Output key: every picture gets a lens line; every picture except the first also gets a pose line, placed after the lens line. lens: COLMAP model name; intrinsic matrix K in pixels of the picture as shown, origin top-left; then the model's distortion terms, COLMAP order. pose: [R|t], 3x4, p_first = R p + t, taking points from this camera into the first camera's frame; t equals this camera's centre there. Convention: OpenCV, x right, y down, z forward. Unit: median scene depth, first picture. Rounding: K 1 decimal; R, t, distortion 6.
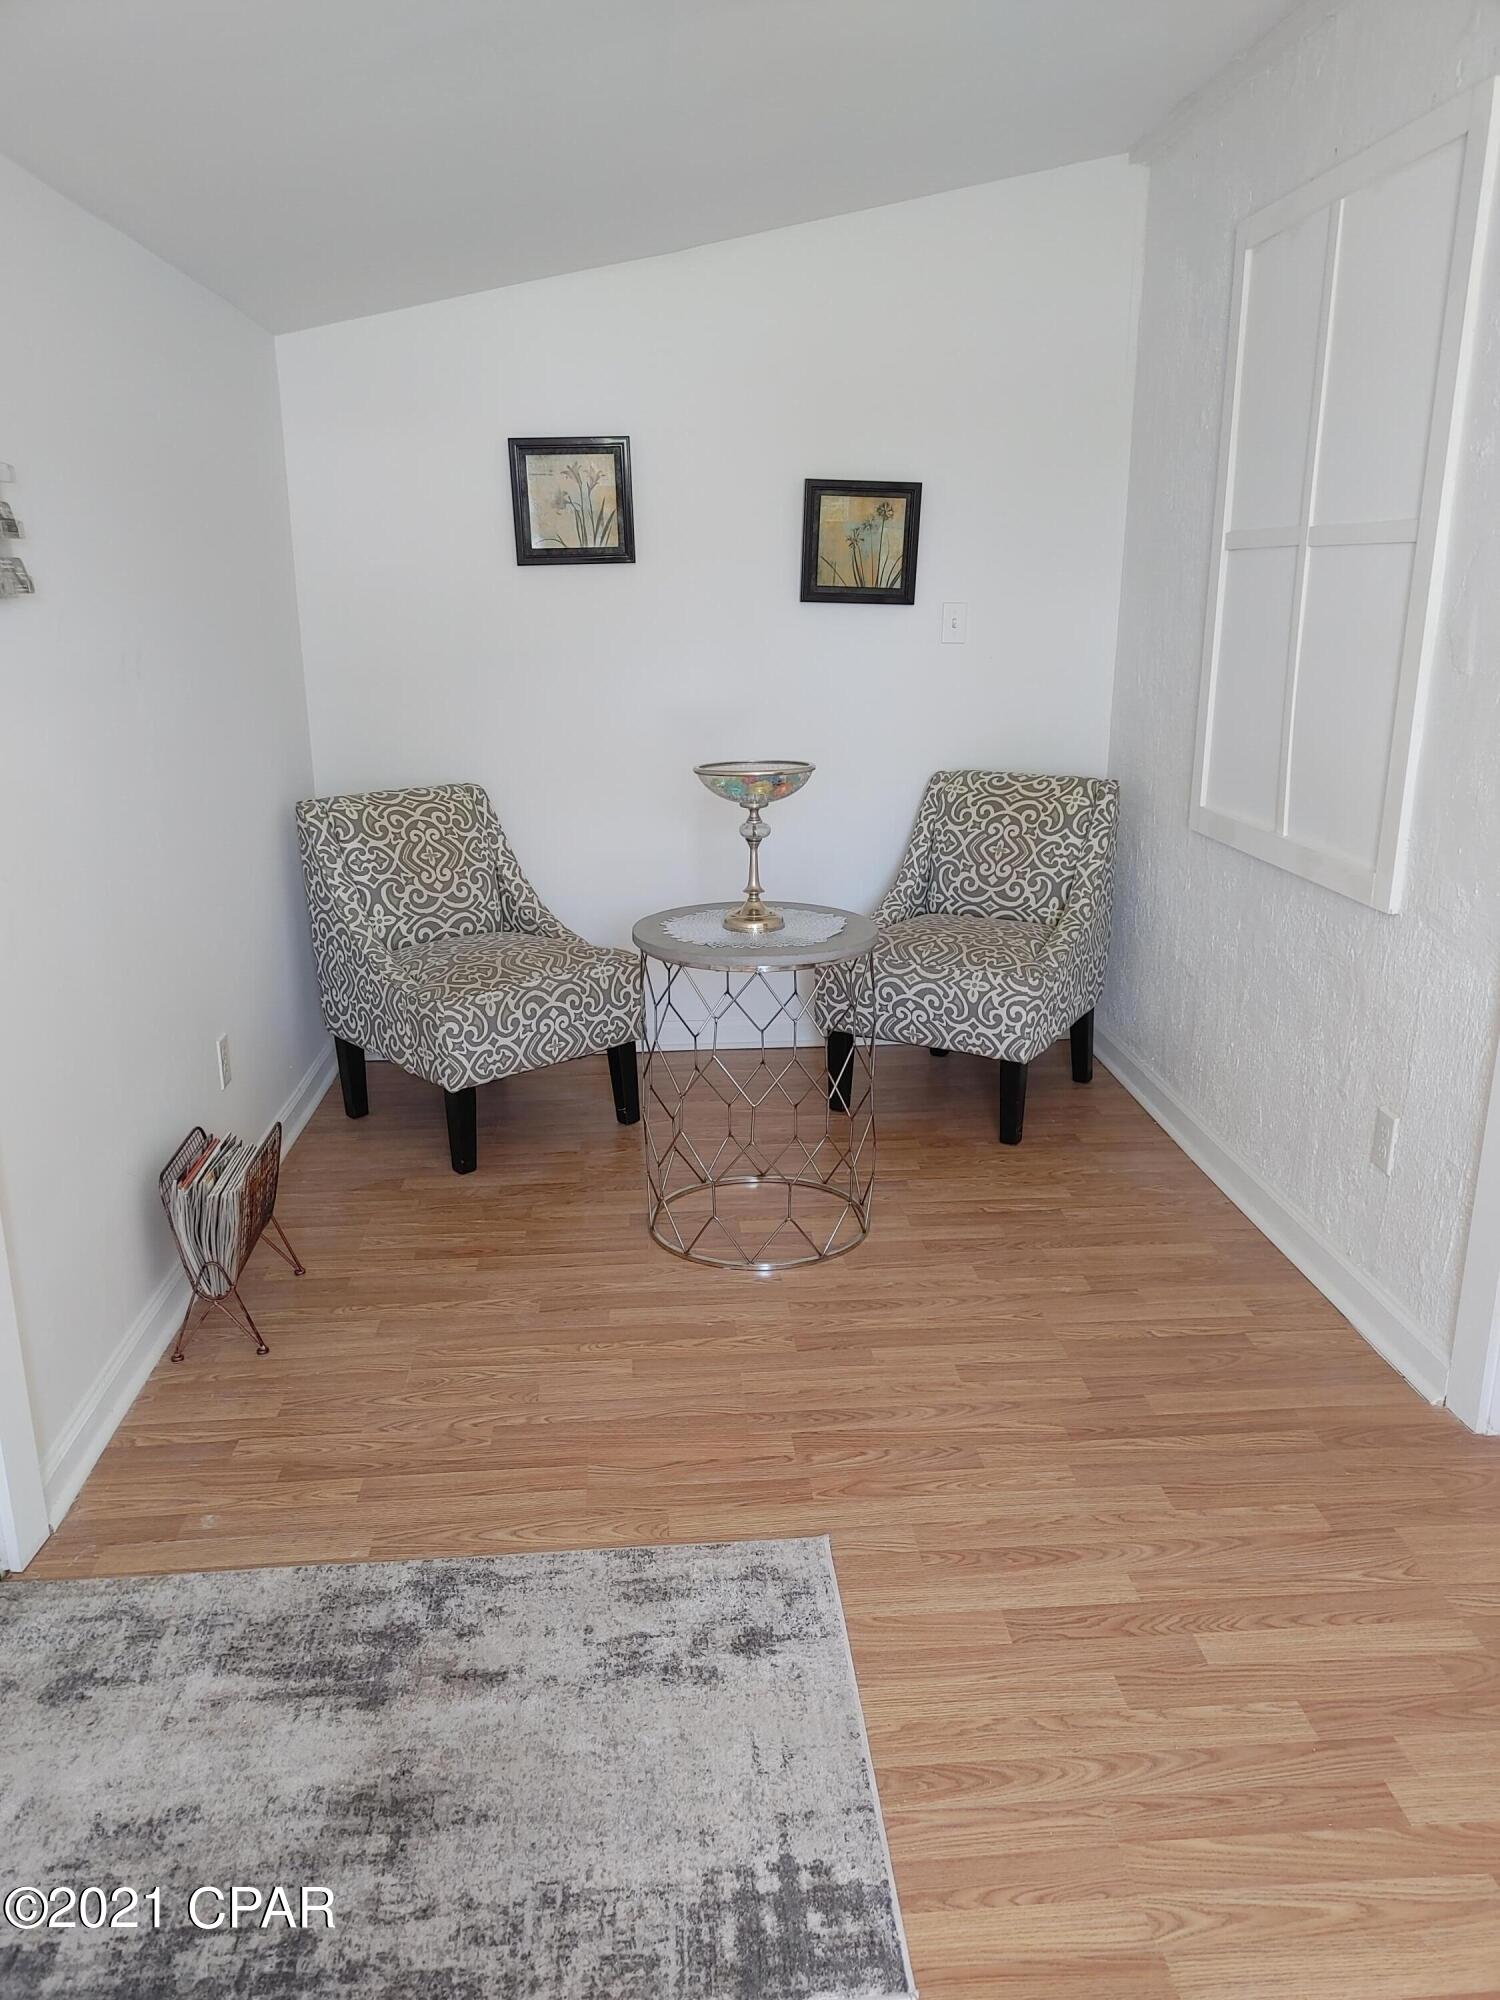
lens RADIAL K [[1530.1, 0, 748.3], [0, 1530.1, 1003.3], [0, 0, 1]] dist [0.028327, -0.012613]
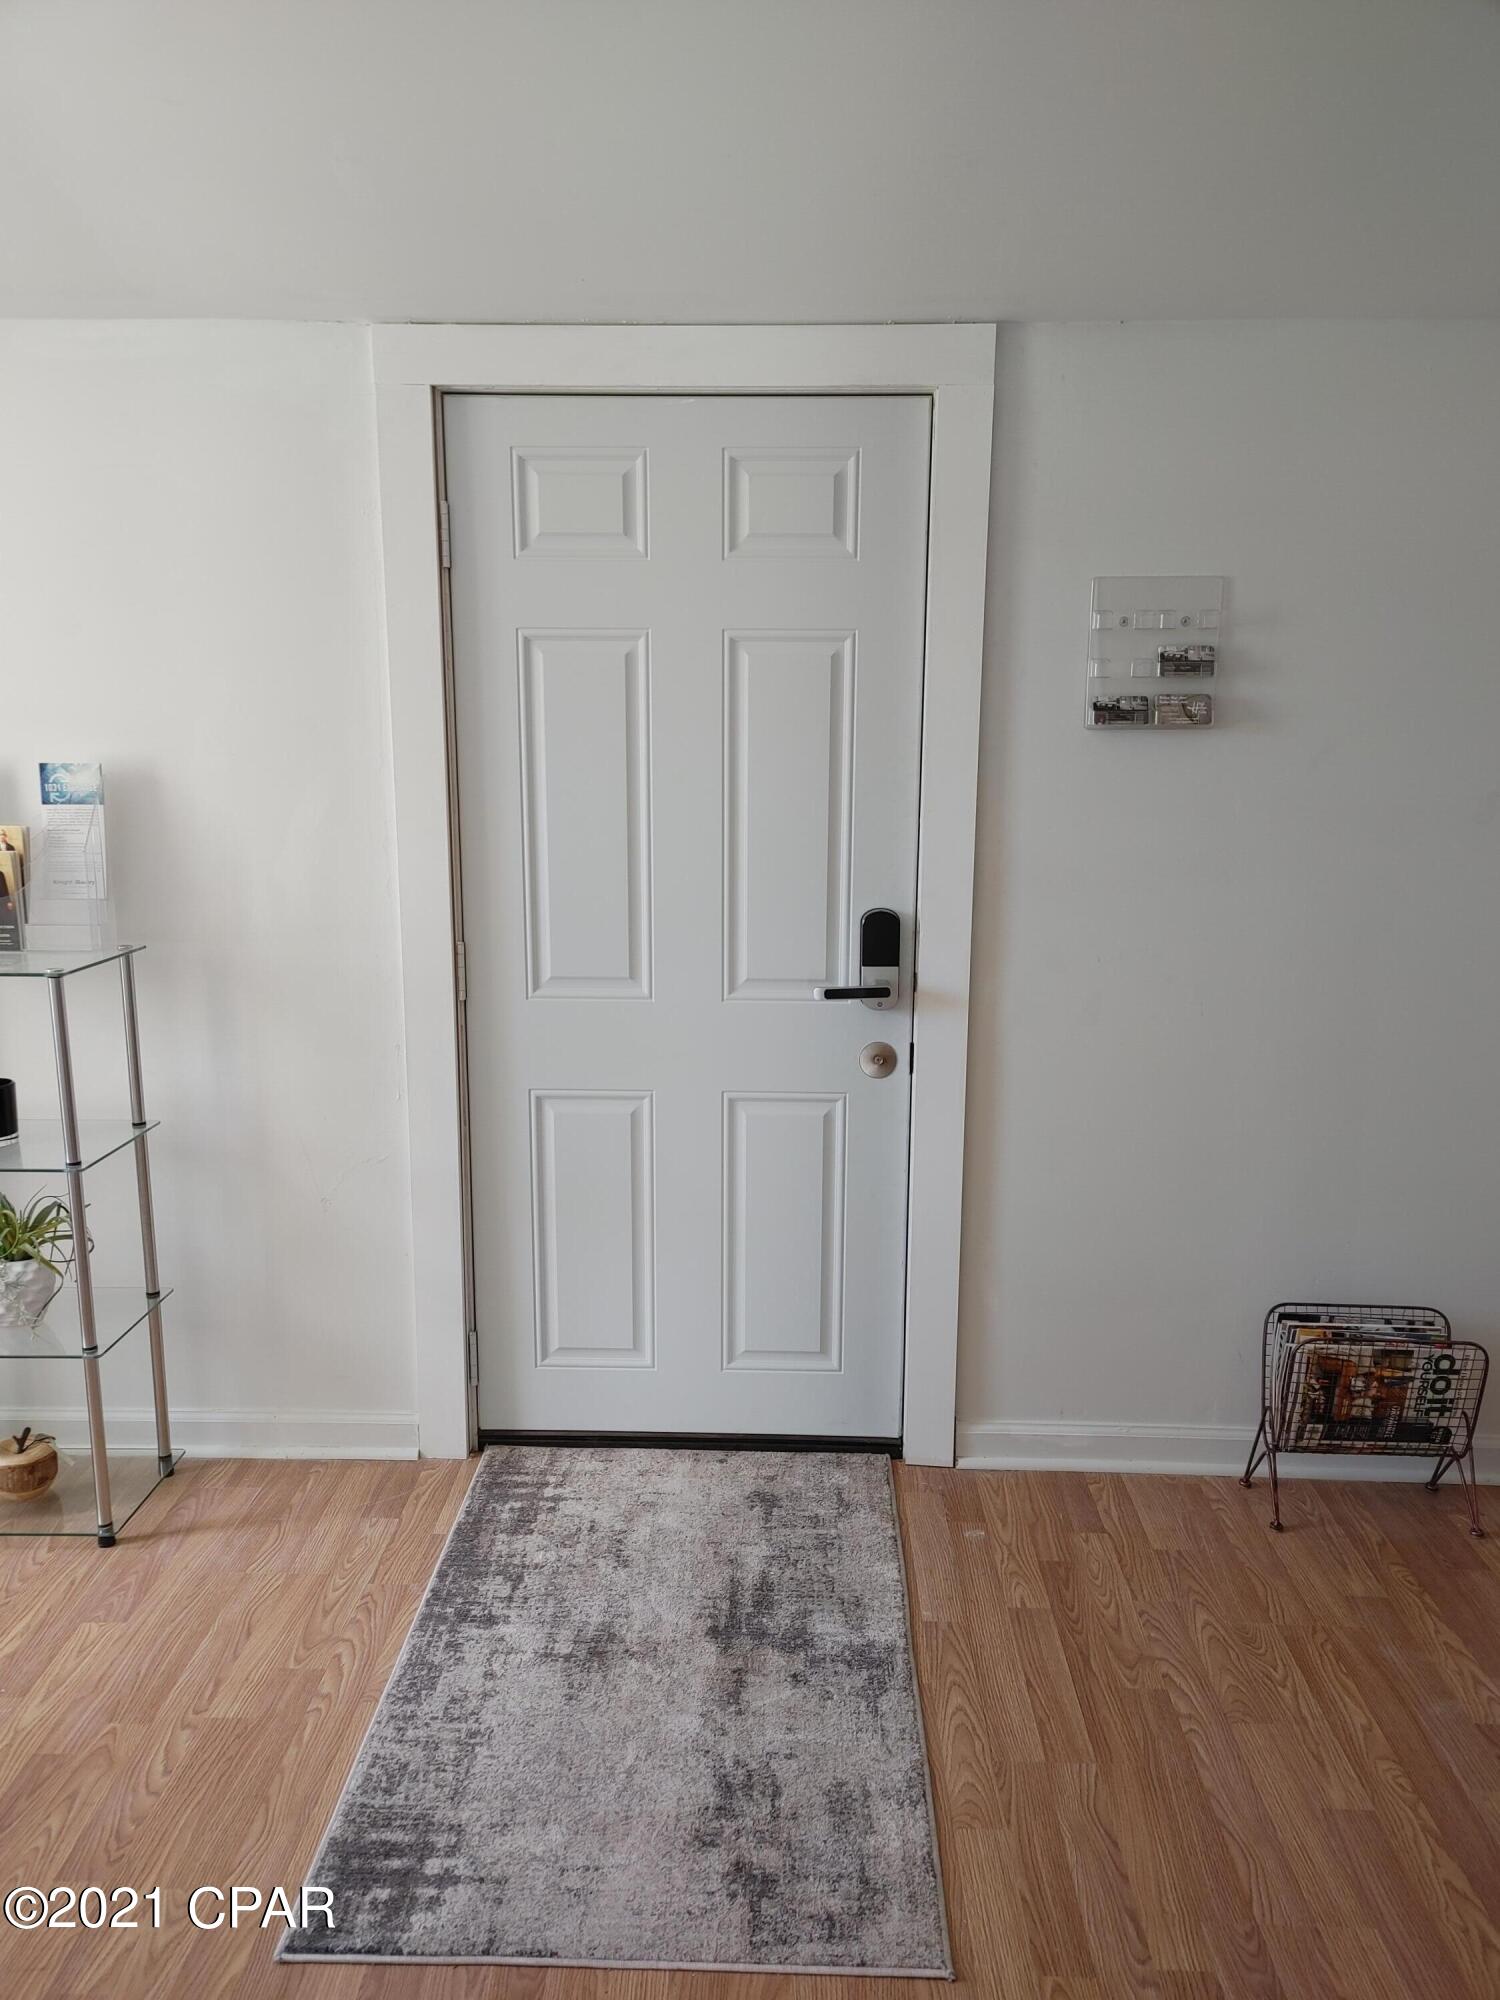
lens RADIAL K [[1530.1, 0, 746.2], [0, 1530.1, 995.2], [0, 0, 1]] dist [0.028327, -0.012613]
pose [[-0.104156, 0.191428, -0.975965, 0.930414], [-0.277235, 0.936818, 0.213337, -0.303864], [0.955140, 0.292792, -0.044505, 1.061931]]
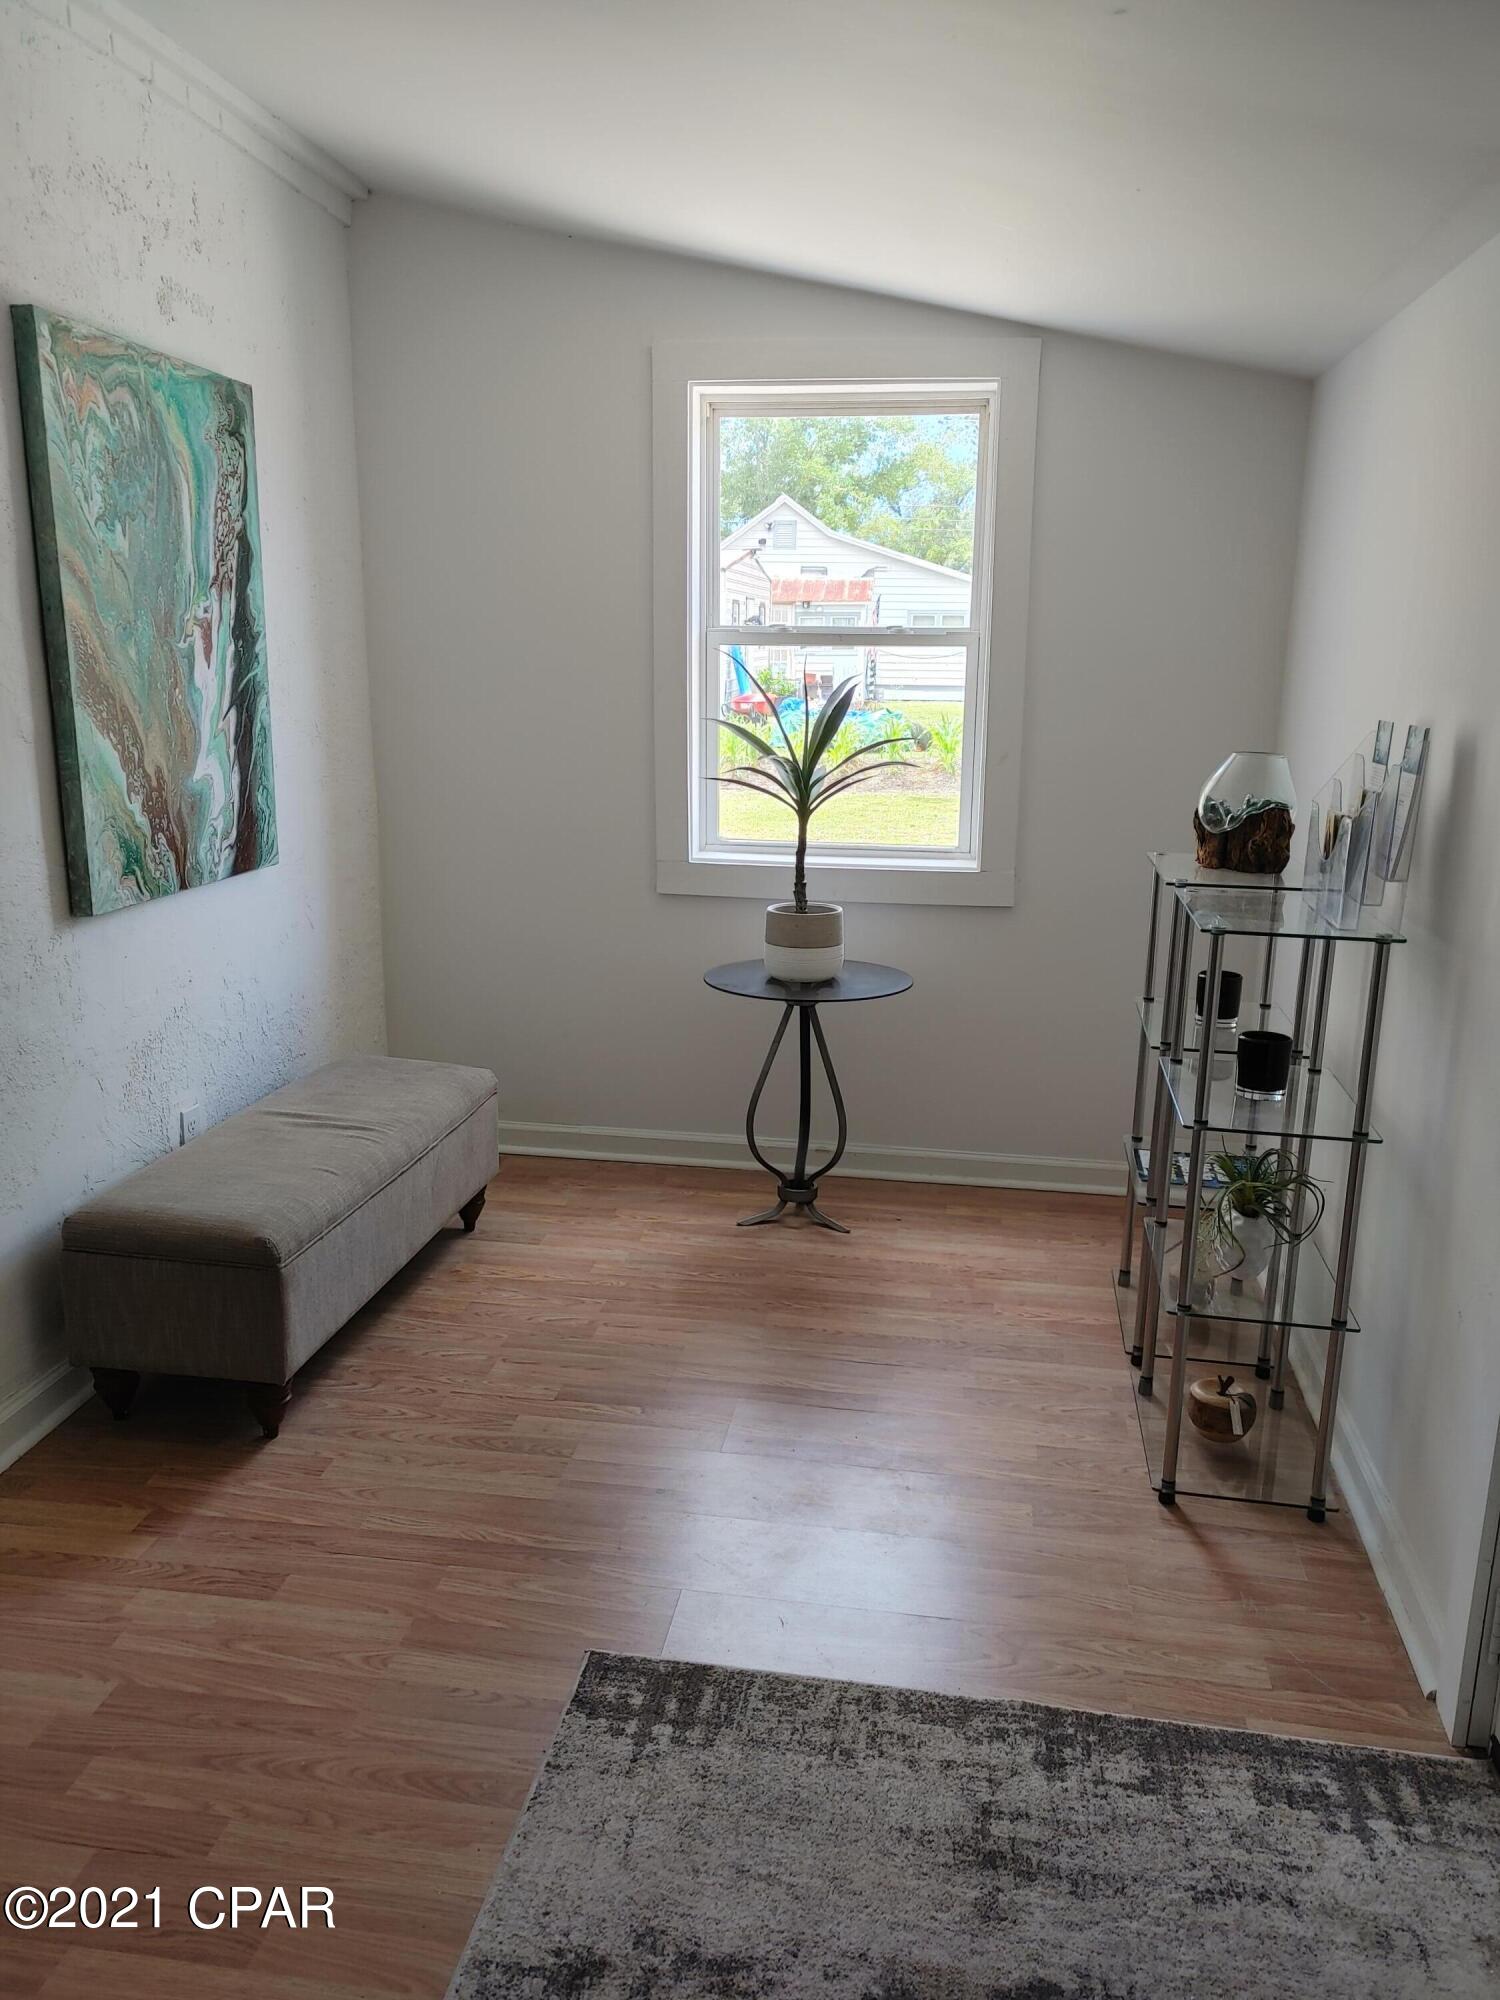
lens RADIAL K [[1530.1, 0, 740.4], [0, 1530.1, 1006.7], [0, 0, 1]] dist [0.028327, -0.012613]
pose [[-0.973810, -0.066371, 0.217461, -0.262884], [0.048497, 0.873799, 0.483863, -0.481995], [-0.222132, 0.481737, -0.847695, 1.696259]]
